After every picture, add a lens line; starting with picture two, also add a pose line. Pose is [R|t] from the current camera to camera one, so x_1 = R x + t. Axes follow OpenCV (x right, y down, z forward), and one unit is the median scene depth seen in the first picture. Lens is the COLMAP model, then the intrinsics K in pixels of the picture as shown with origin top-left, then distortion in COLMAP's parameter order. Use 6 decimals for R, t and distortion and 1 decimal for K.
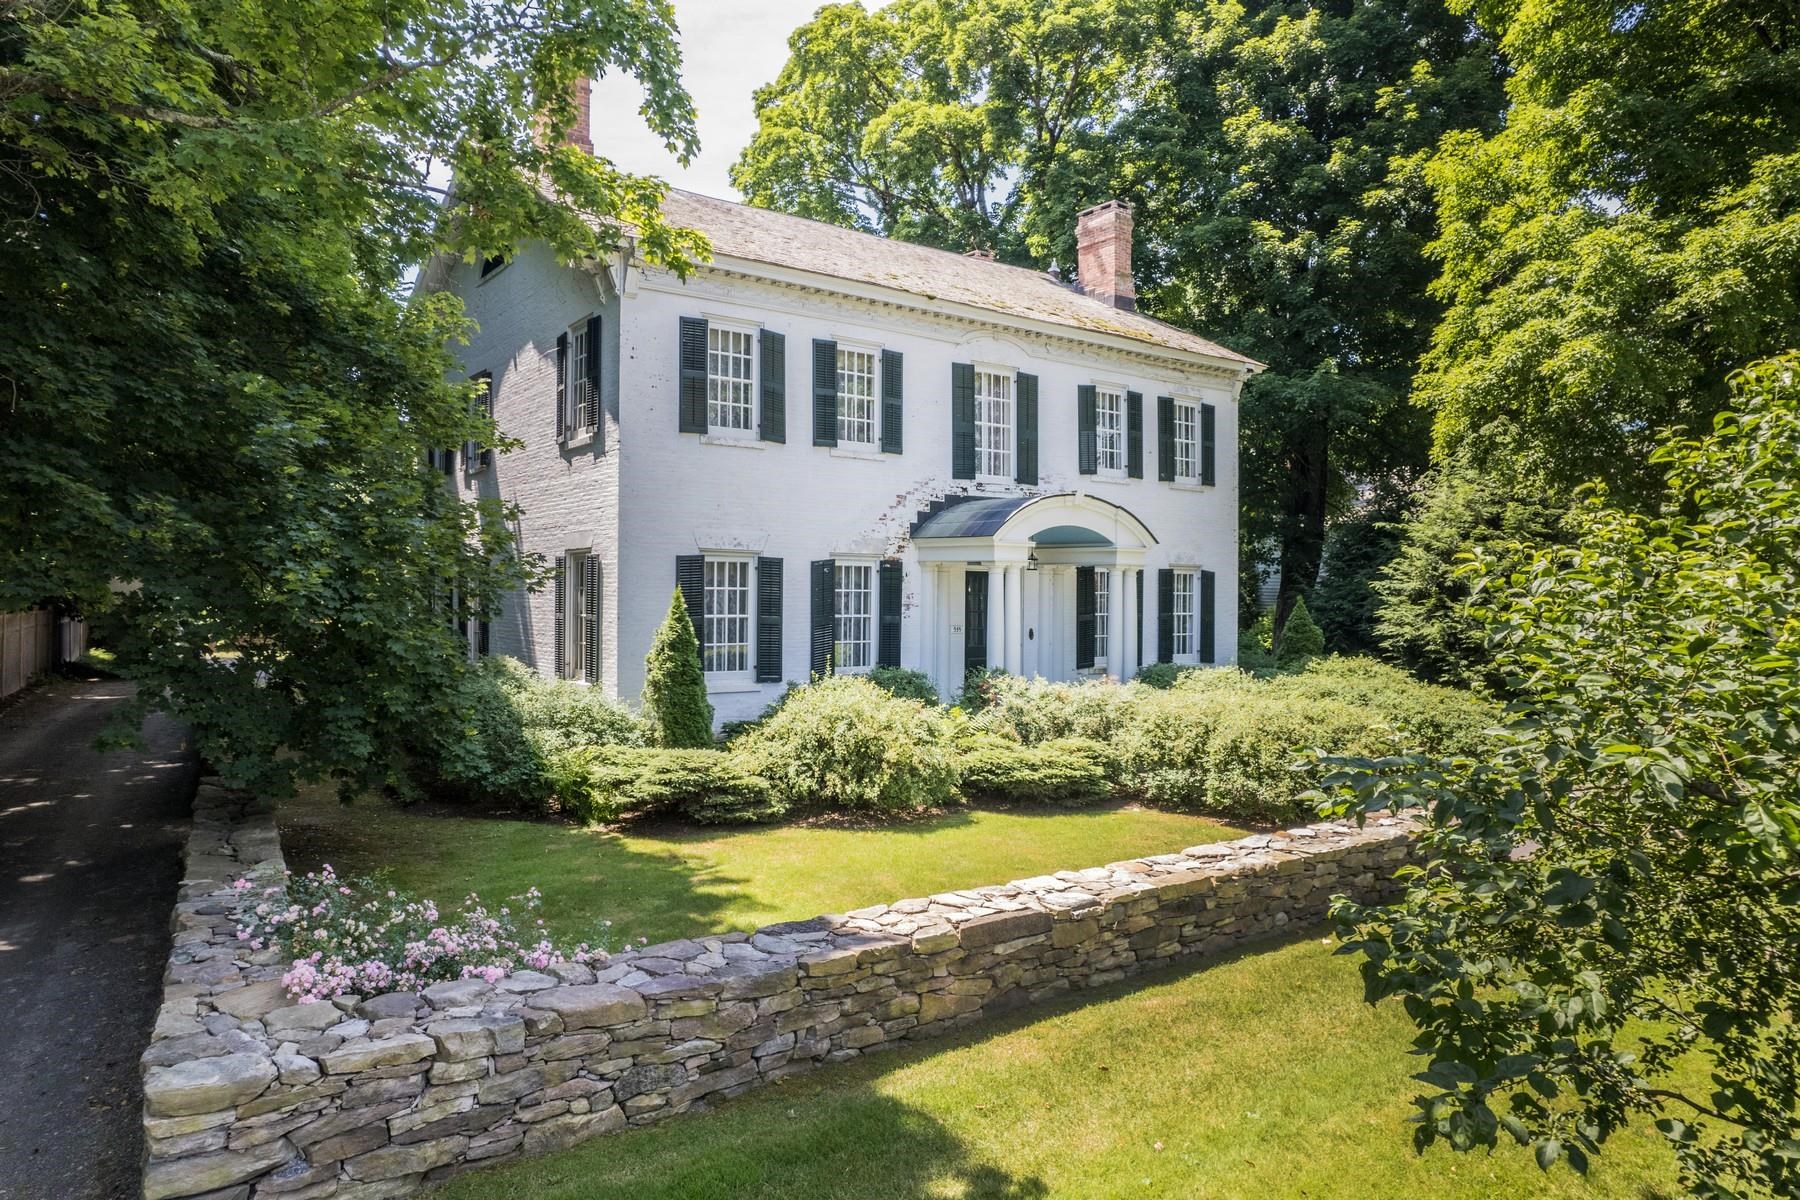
lens RADIAL K [[1246.7, 0, 896.8], [0, 1246.7, 578.2], [0, 0, 1]] dist [-0.083841, 0.104087]
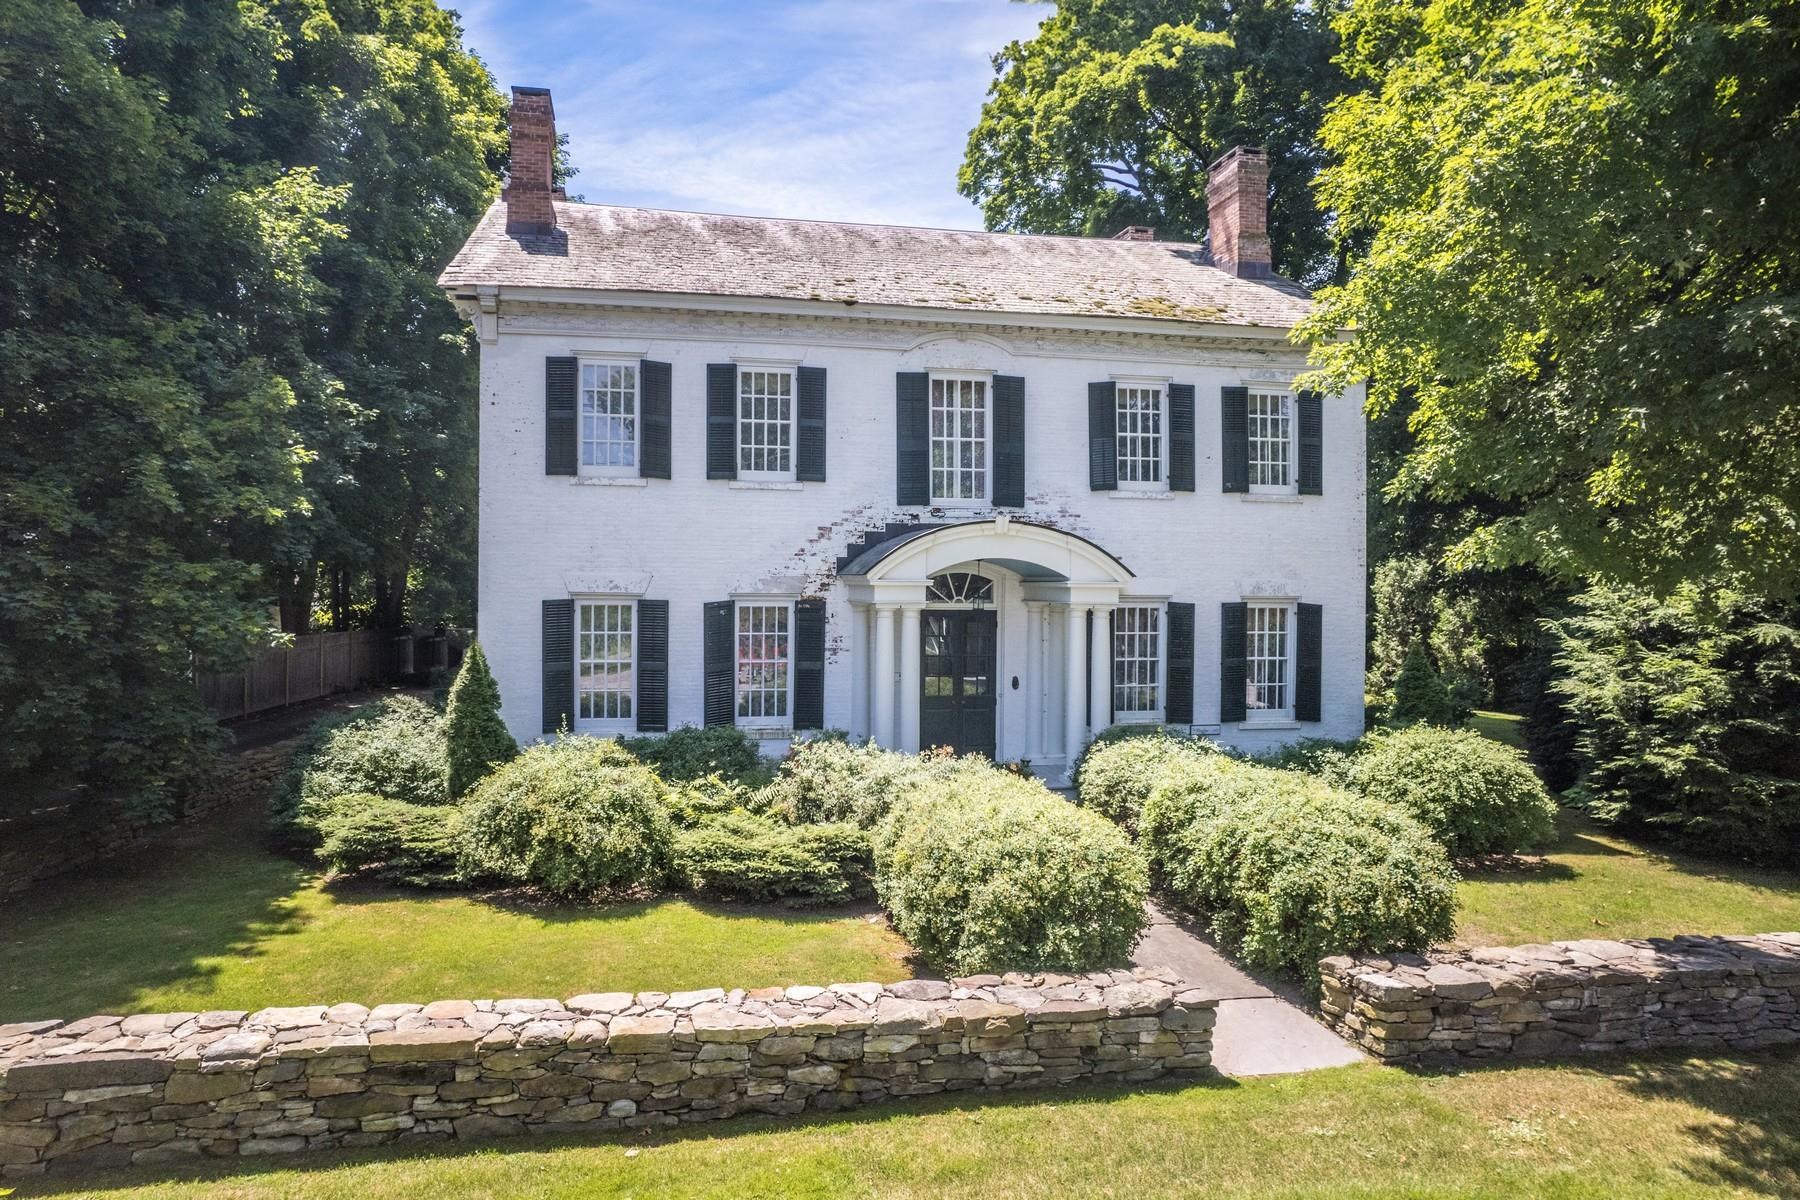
lens RADIAL K [[1246.7, 0, 896.8], [0, 1246.7, 578.2], [0, 0, 1]] dist [-0.083841, 0.104087]
pose [[0.885111, -0.007000, -0.465328, 0.469915], [0.008333, 0.999965, 0.000808, -0.030289], [0.465306, -0.004592, 0.885138, 0.230848]]
